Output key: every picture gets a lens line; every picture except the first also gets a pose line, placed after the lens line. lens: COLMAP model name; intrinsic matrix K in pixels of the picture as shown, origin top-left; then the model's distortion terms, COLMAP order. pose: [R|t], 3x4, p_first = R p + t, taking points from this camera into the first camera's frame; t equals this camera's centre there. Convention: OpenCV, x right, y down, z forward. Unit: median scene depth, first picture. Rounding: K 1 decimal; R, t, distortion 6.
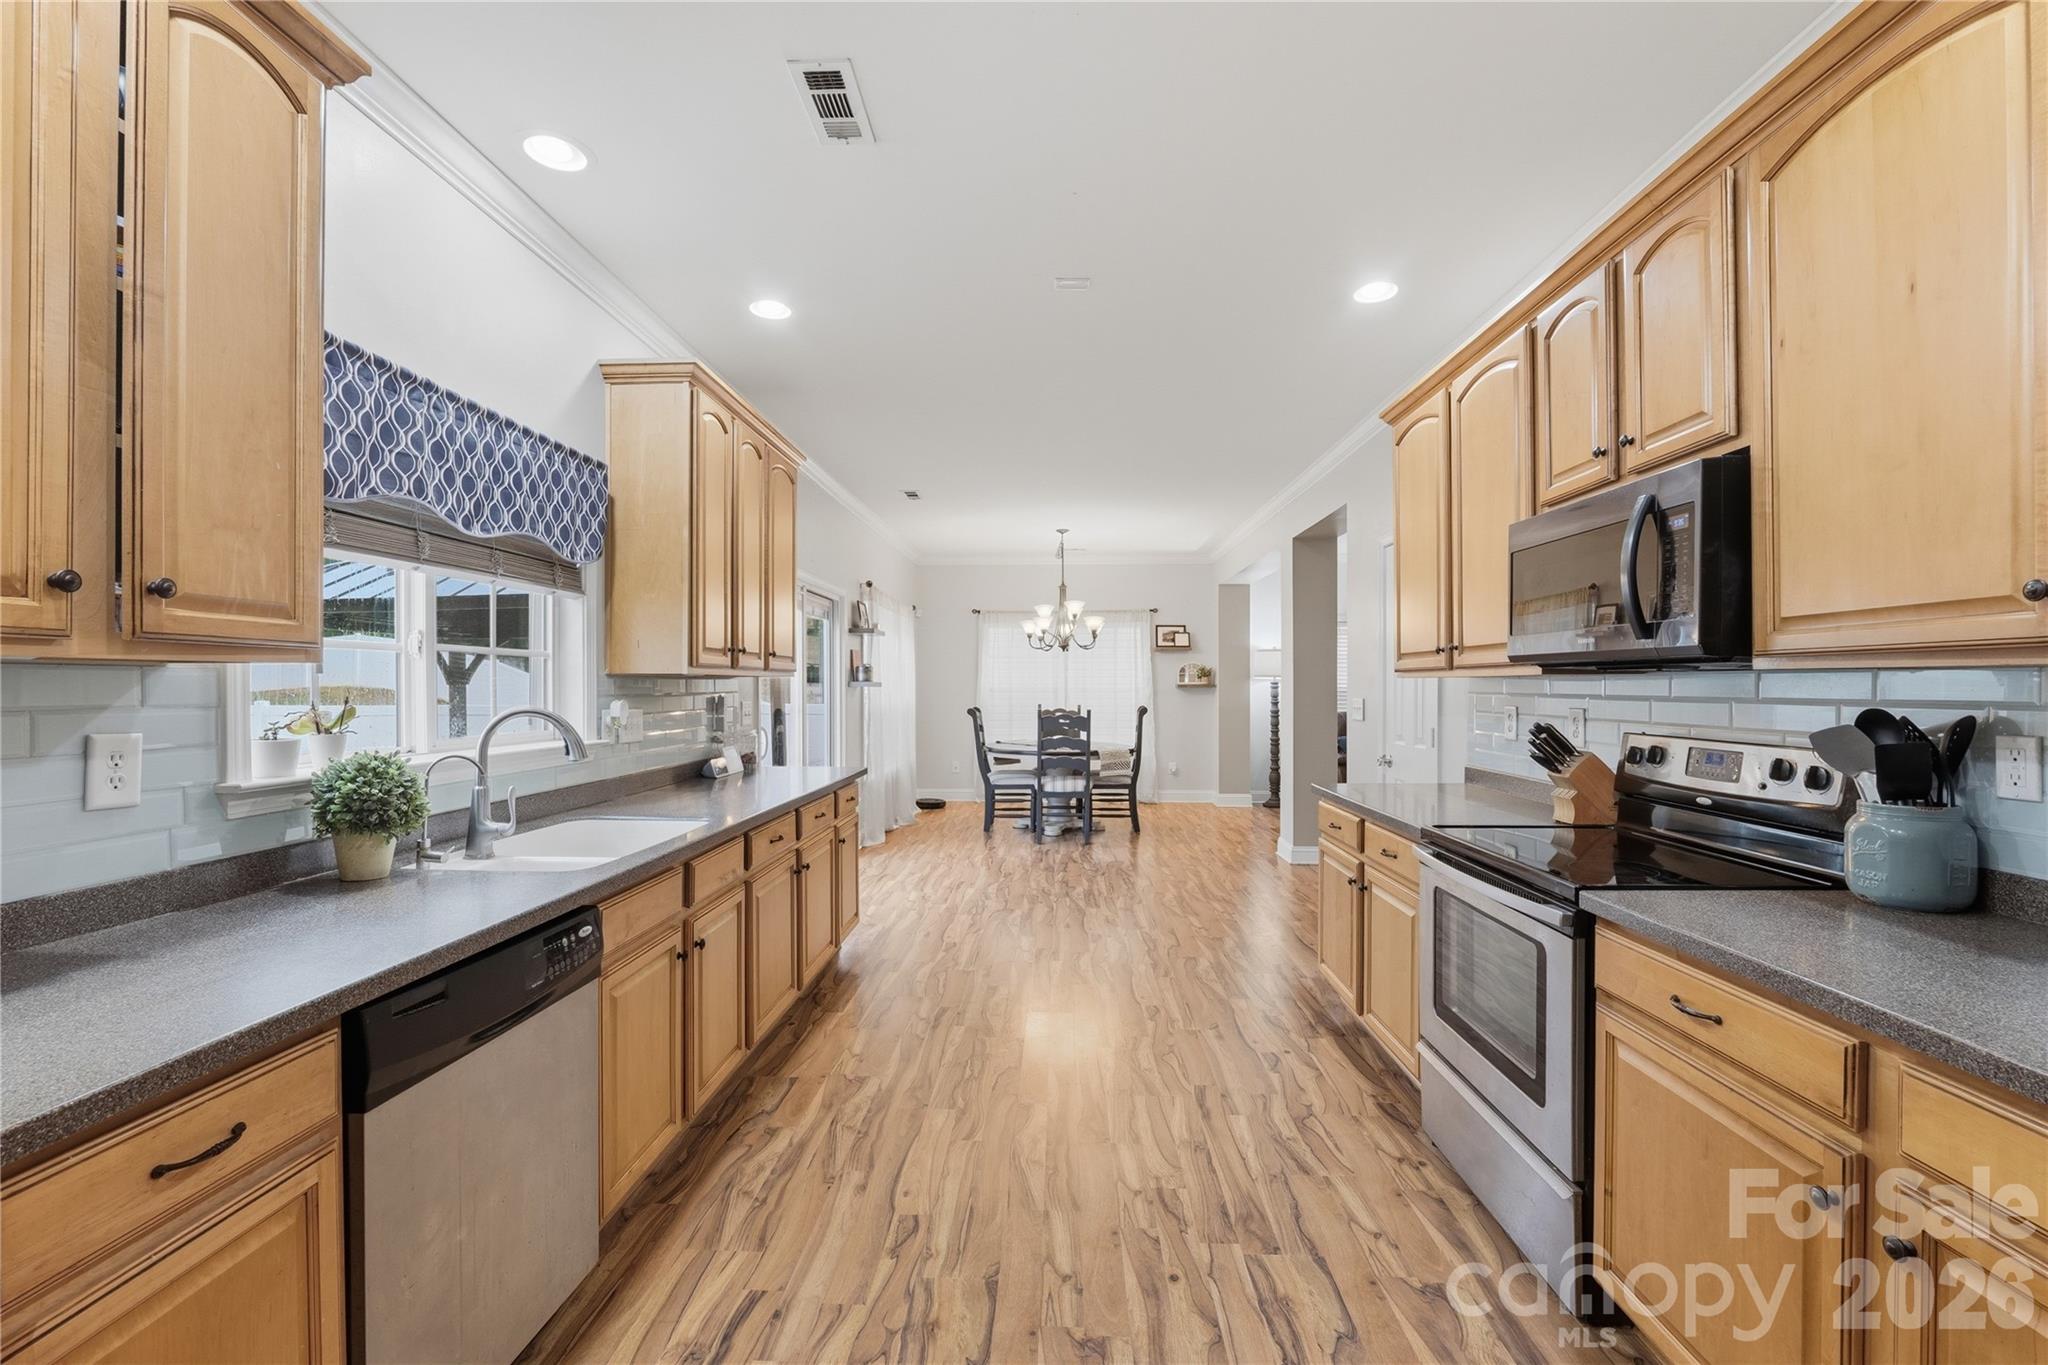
lens RADIAL K [[833.2, 0, 1027.5], [0, 833.2, 688.1], [0, 0, 1]] dist [-0.006725, 0.000241]
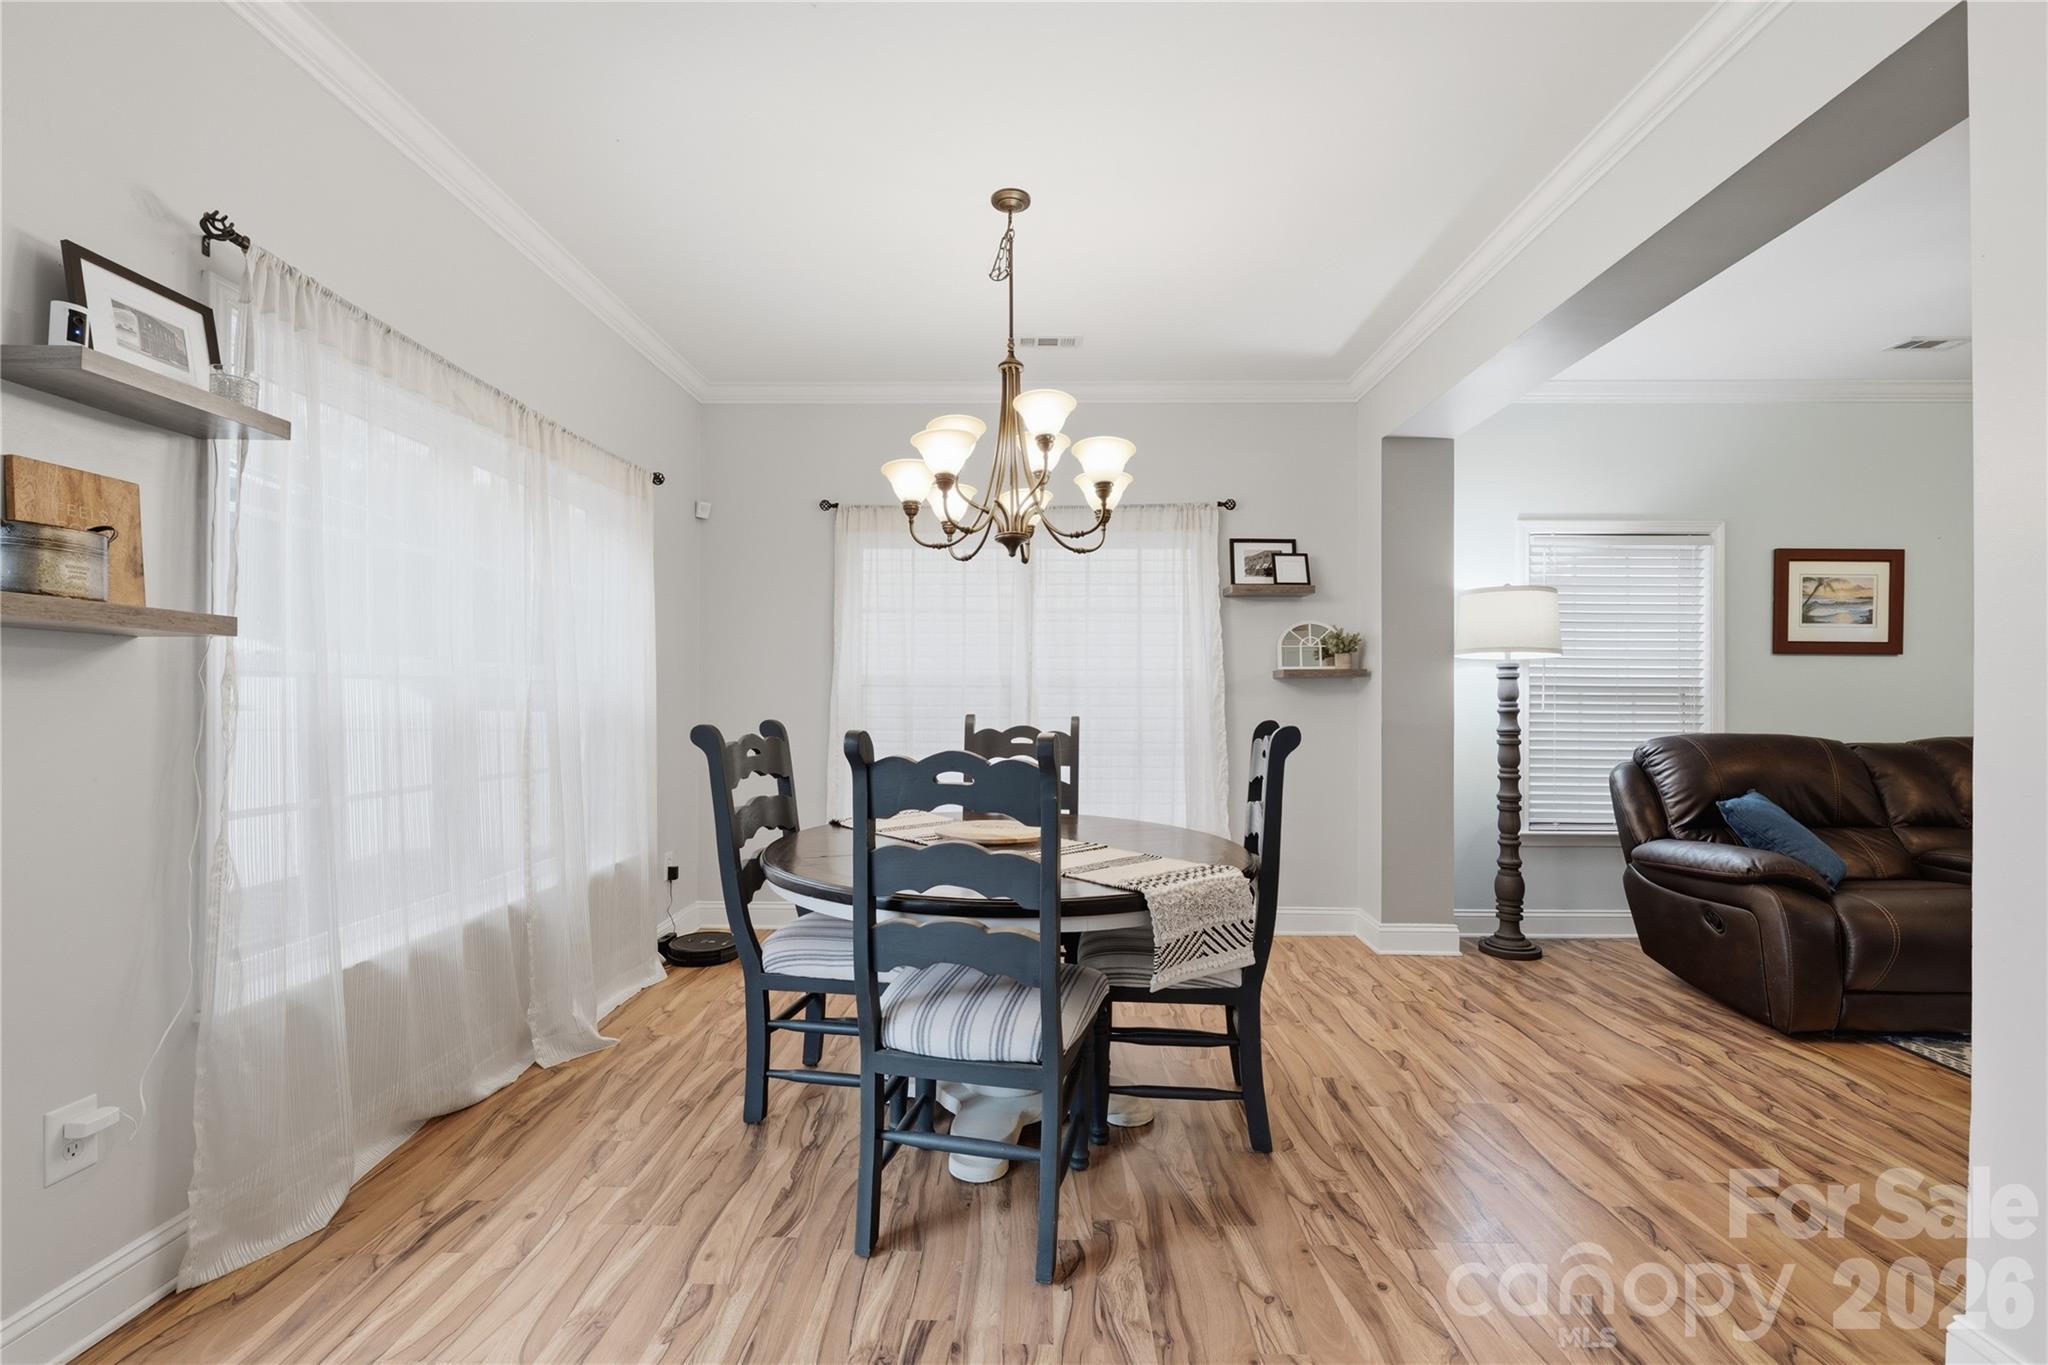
lens RADIAL K [[833.2, 0, 1012.0], [0, 833.2, 695.6], [0, 0, 1]] dist [-0.006725, 0.000241]
pose [[0.999968, 0.004409, 0.006658, 0.142919], [-0.004365, 0.999968, -0.006653, 0.051000], [-0.006687, 0.006624, 0.999956, 2.303193]]
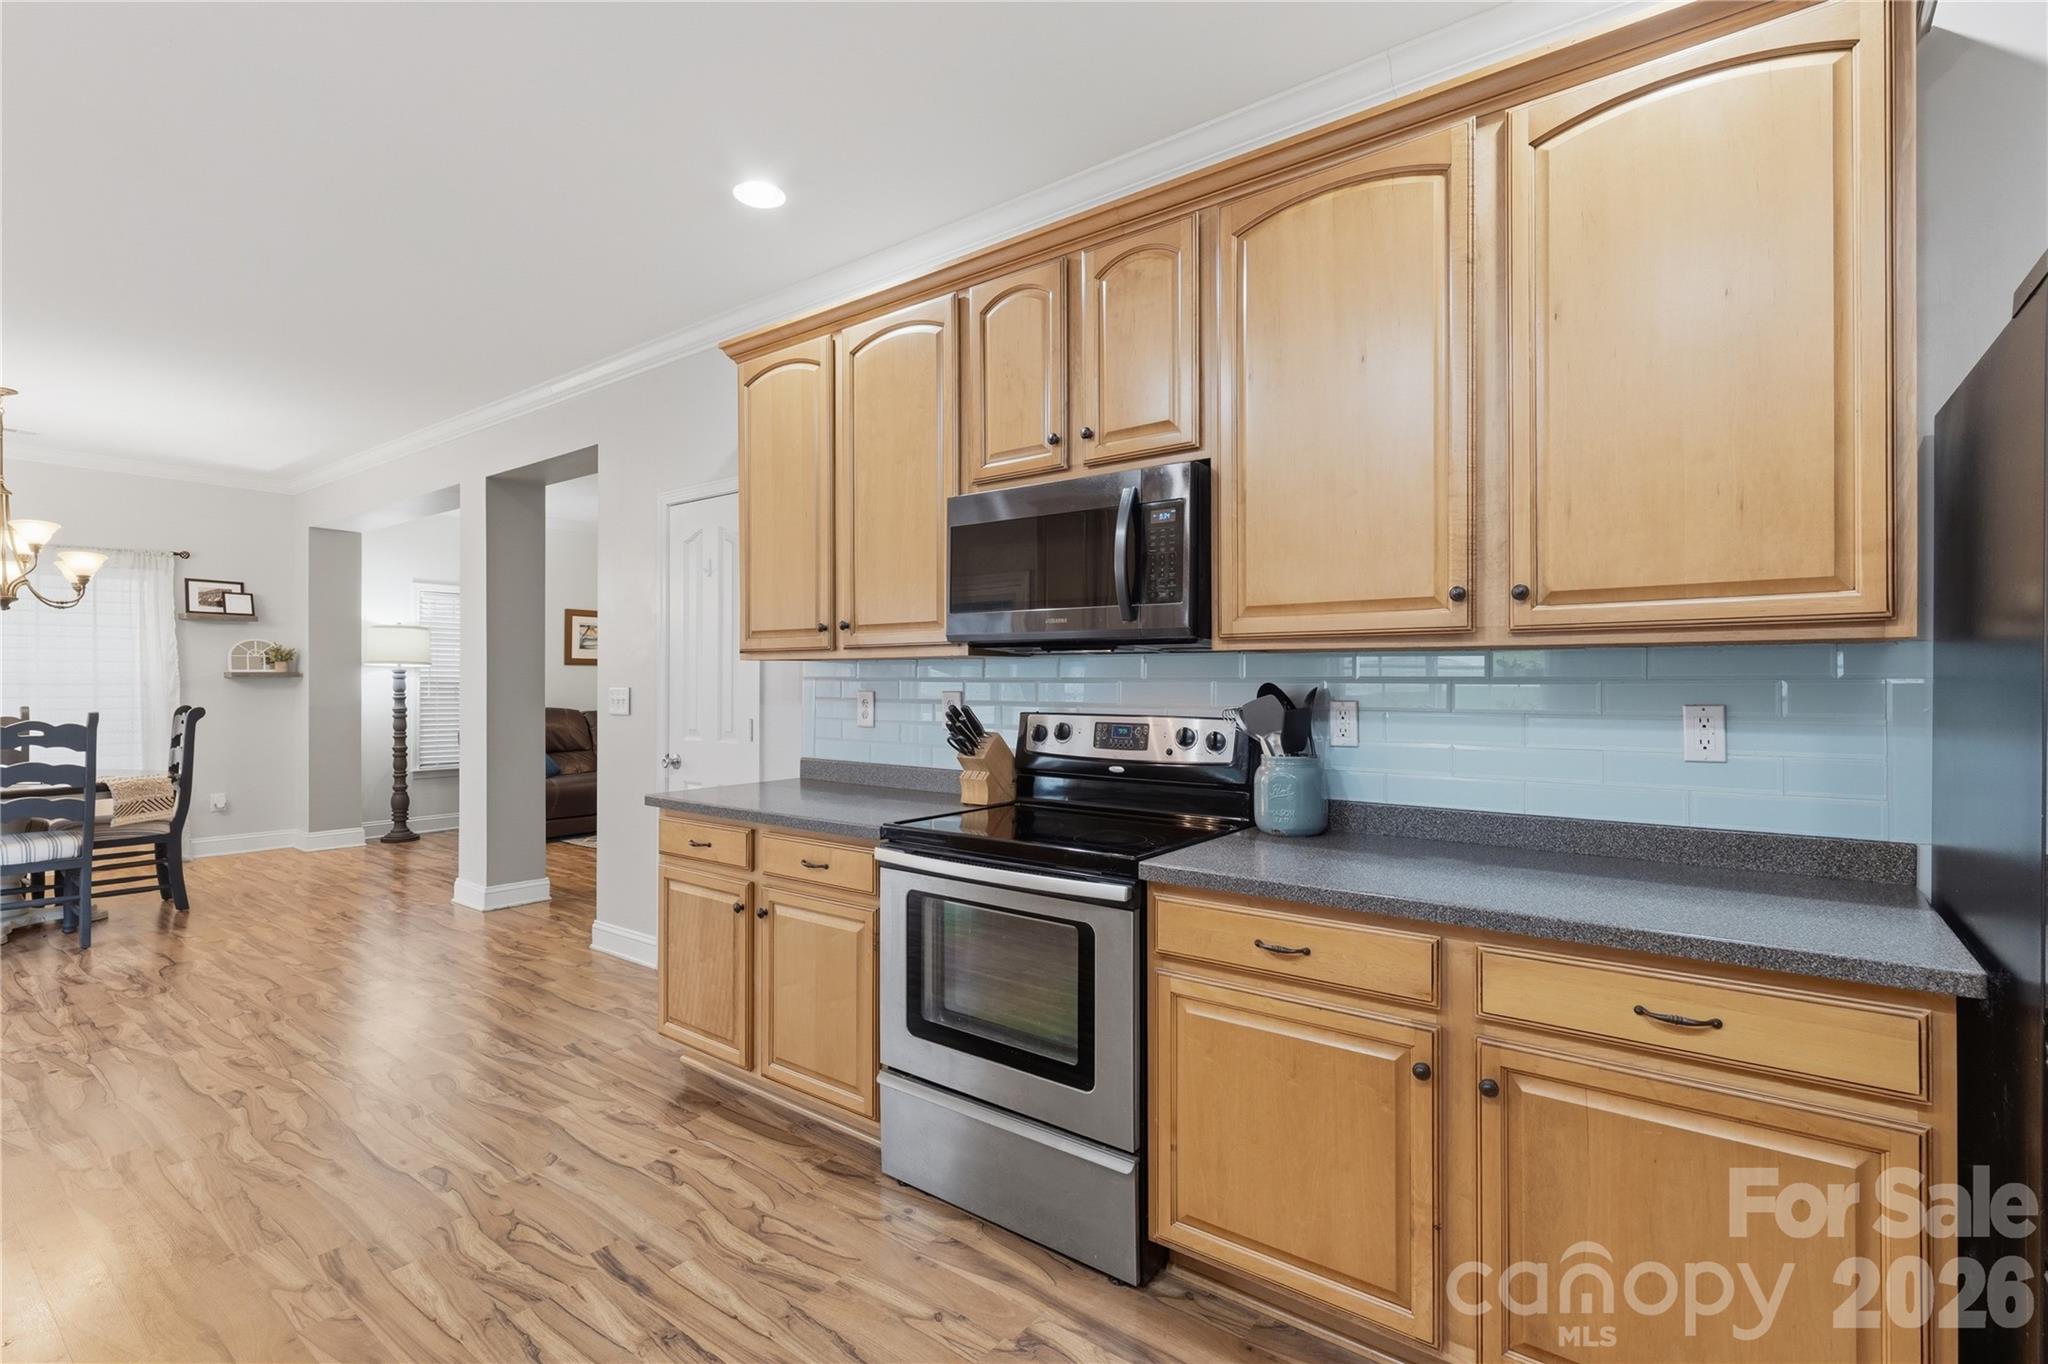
lens RADIAL K [[939.9, 0, 1024.1], [0, 939.9, 679.2], [0, 0, 1]] dist [0.002618, -0.000657]
pose [[0.582324, 0.004279, 0.812946, -0.229092], [-0.000575, 0.999988, -0.004852, 0.016155], [-0.812957, 0.002358, 0.582319, 0.284898]]
